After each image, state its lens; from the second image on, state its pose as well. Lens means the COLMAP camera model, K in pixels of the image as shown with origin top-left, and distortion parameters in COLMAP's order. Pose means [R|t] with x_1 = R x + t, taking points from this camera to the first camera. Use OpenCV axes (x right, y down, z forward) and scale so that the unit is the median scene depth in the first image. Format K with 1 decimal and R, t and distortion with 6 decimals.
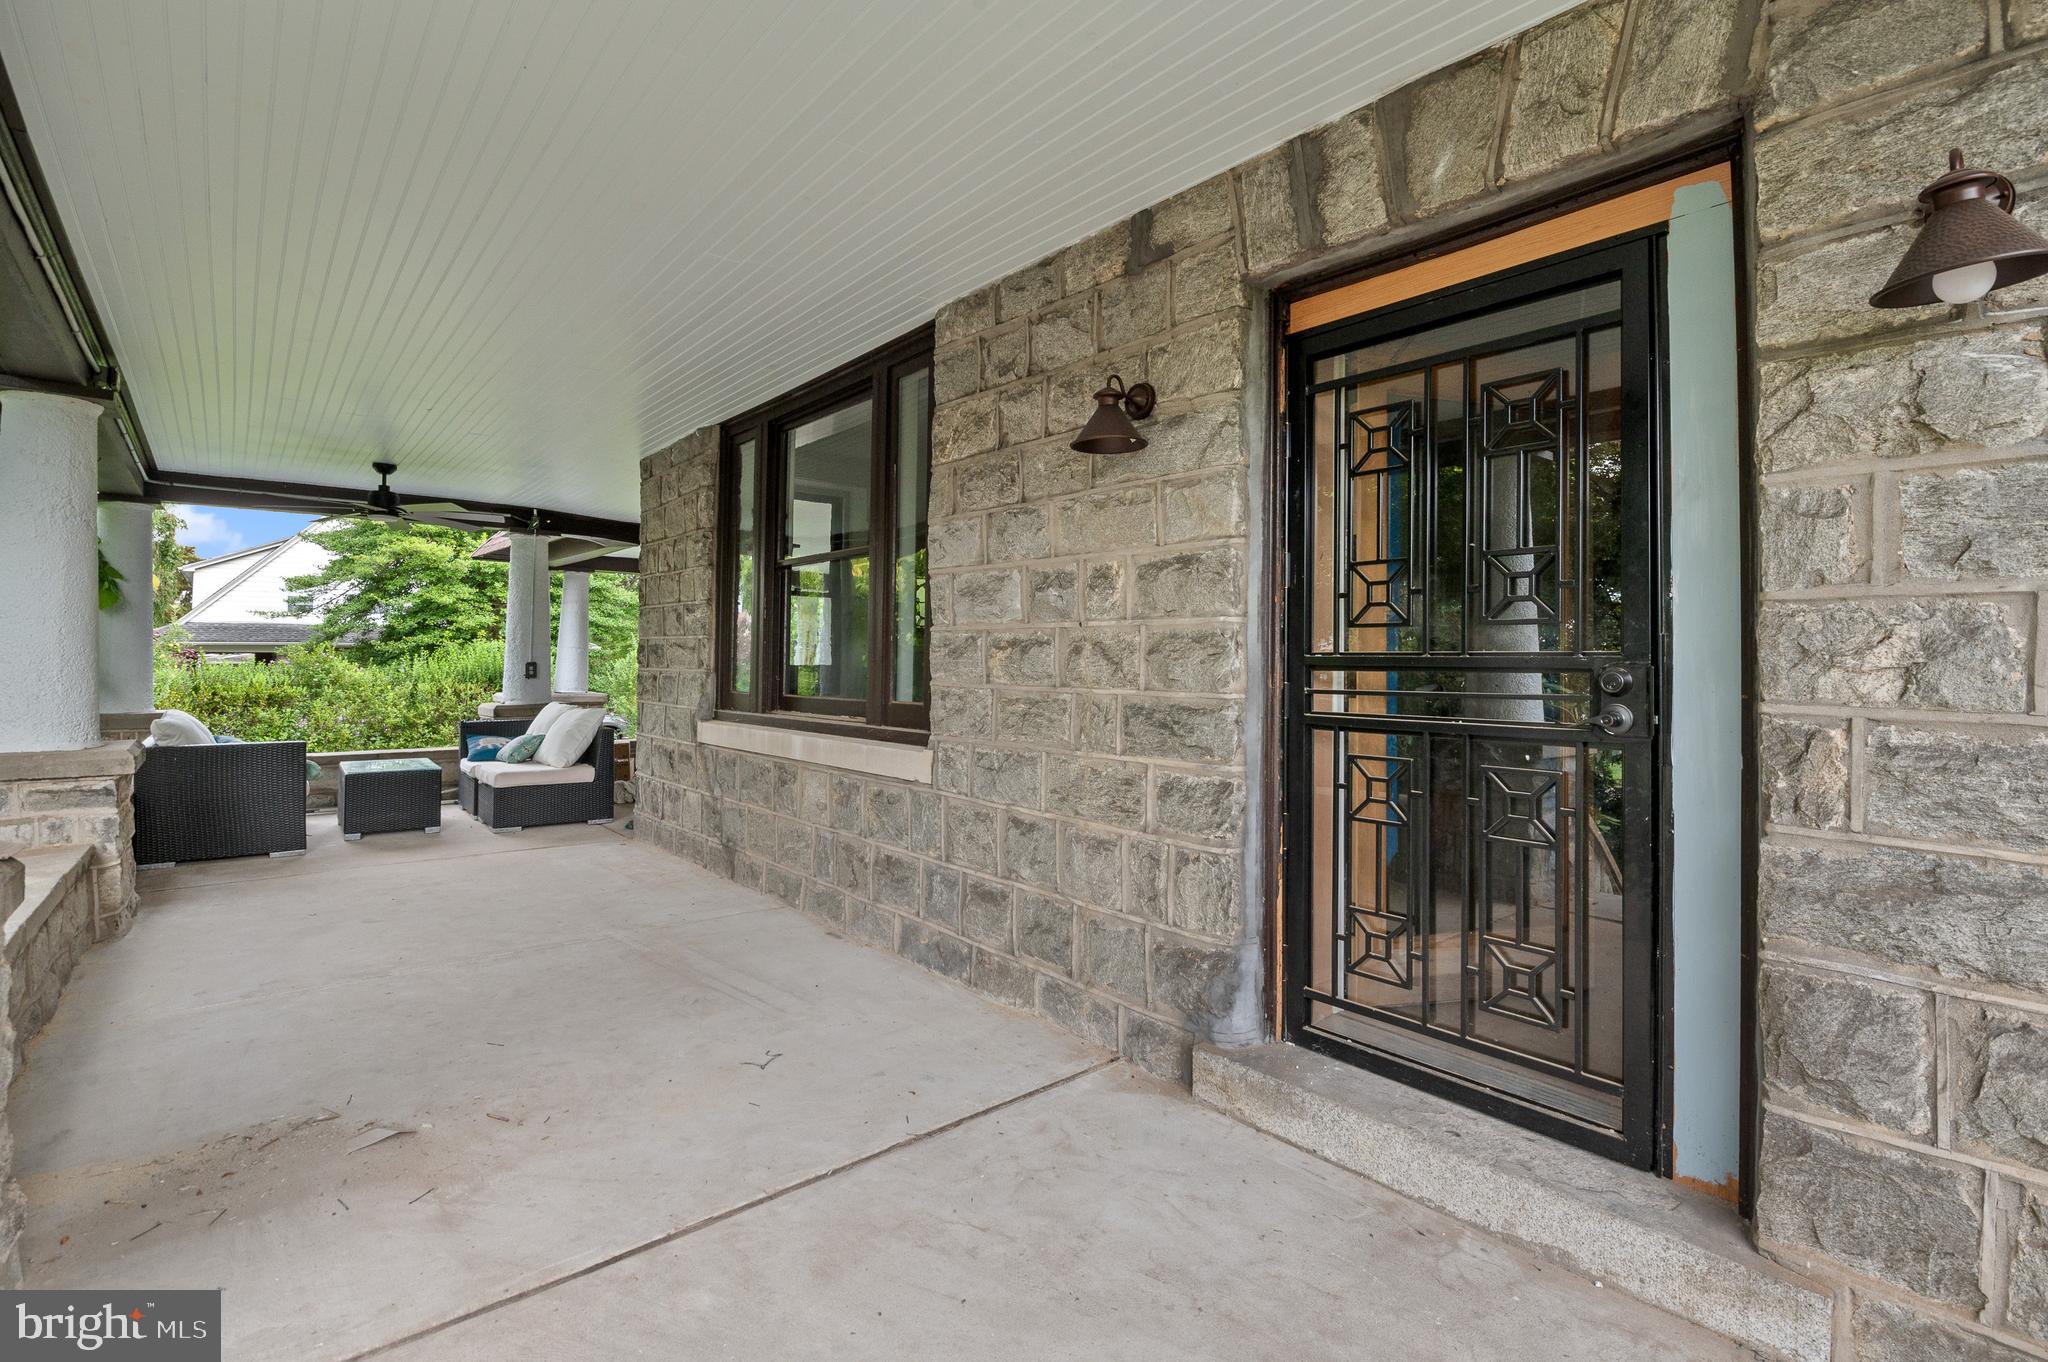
lens RADIAL K [[909.7, 0, 1022.3], [0, 909.7, 678.4], [0, 0, 1]] dist [0.000102, -0.011769]
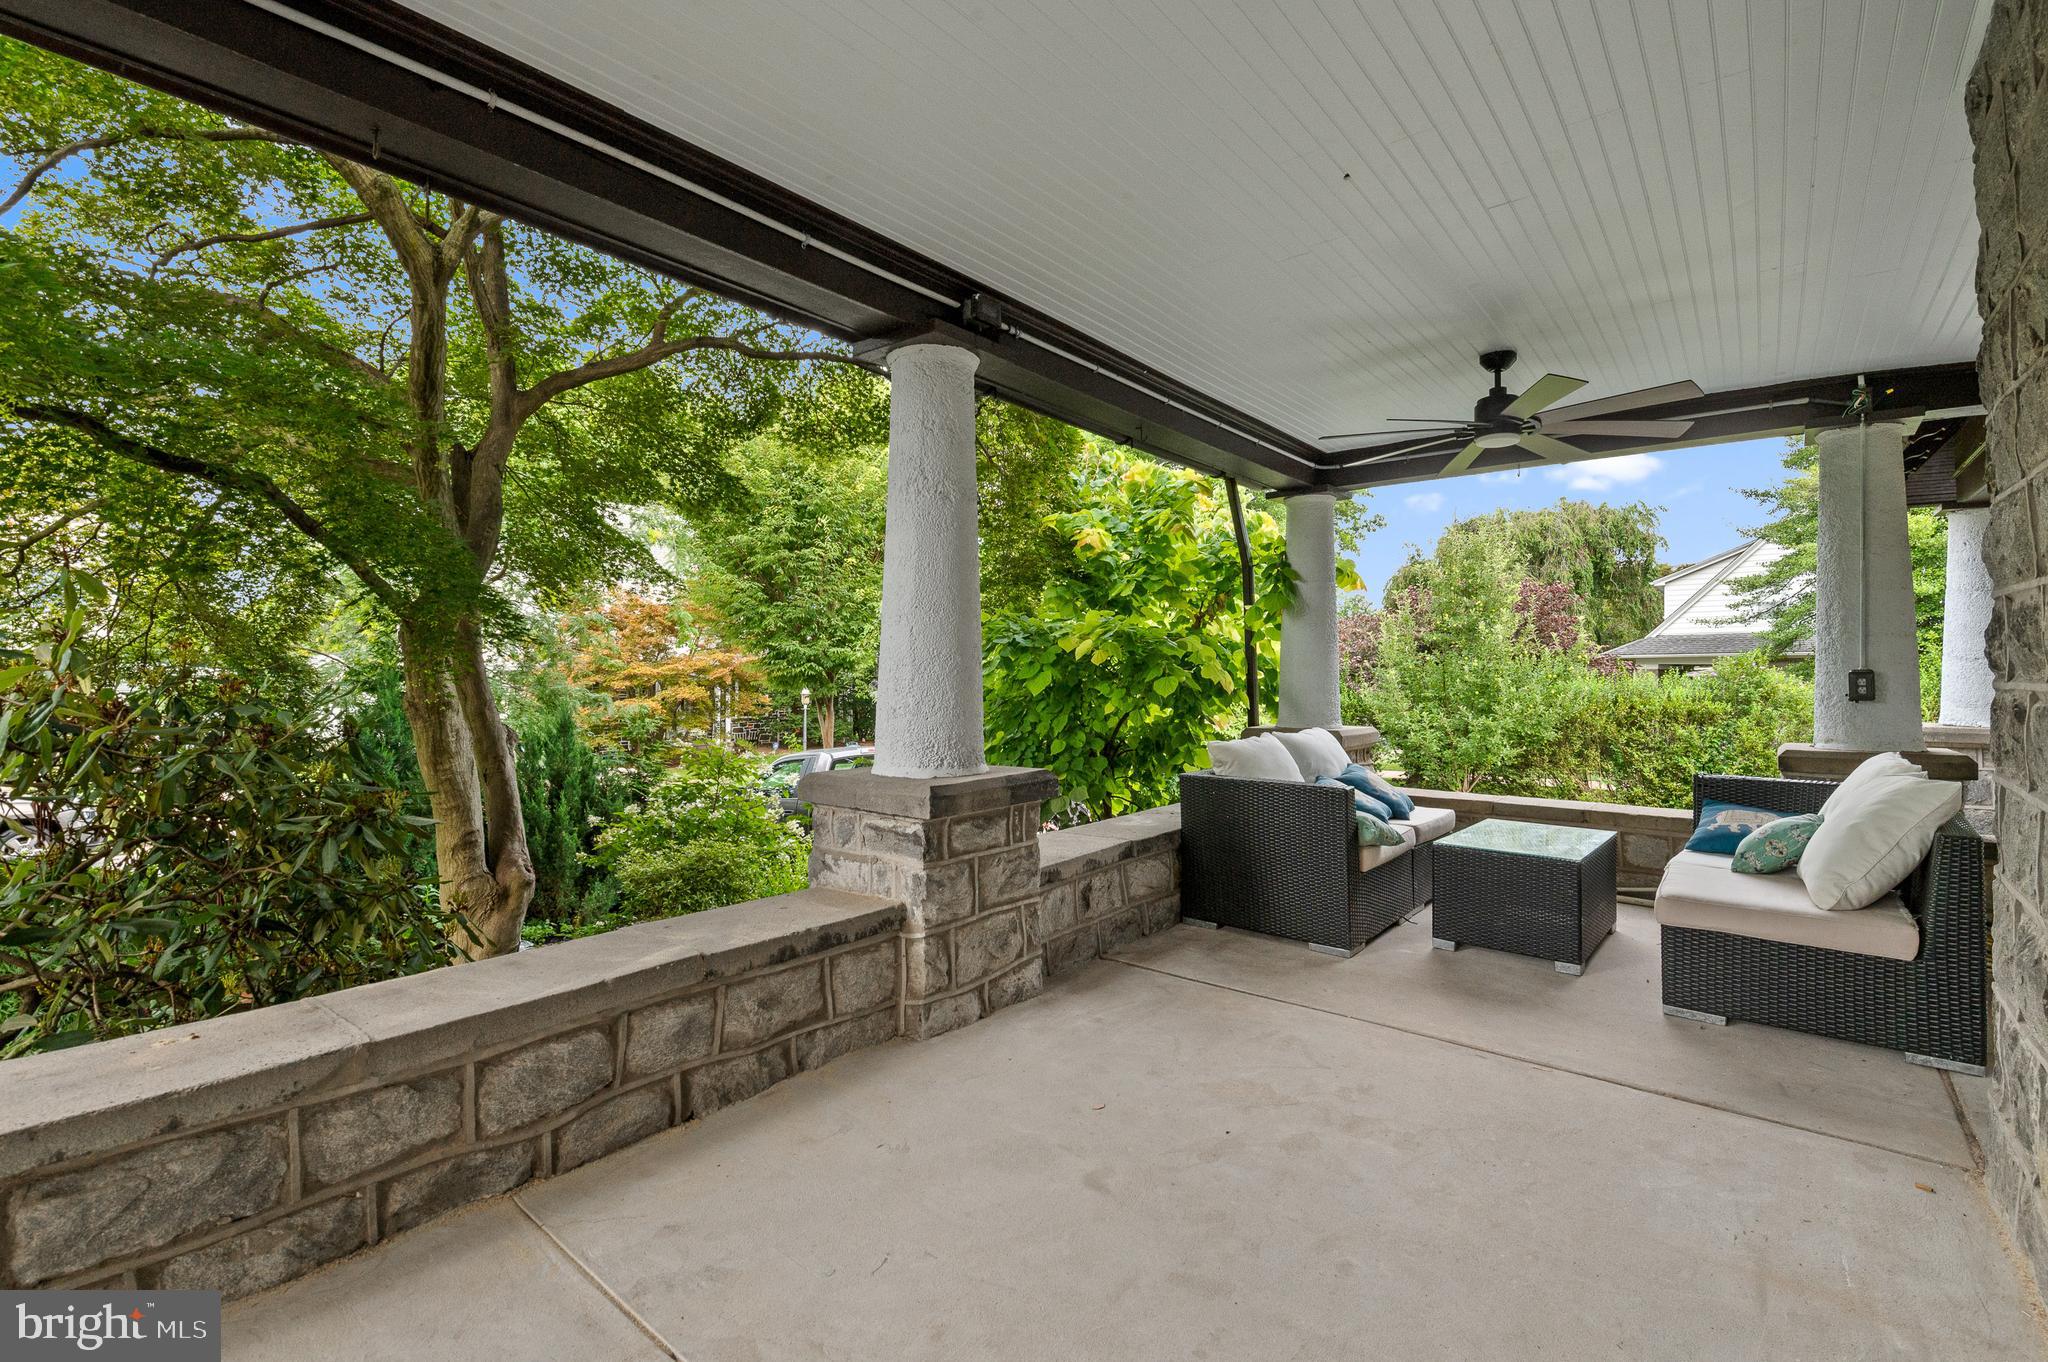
lens RADIAL K [[909.7, 0, 1022.3], [0, 909.7, 678.4], [0, 0, 1]] dist [0.000102, -0.011769]
pose [[0.163249, -0.000621, -0.986585, -0.048789], [-0.013631, 0.999903, -0.002885, -0.002411], [0.986491, 0.013919, 0.163225, 0.200799]]
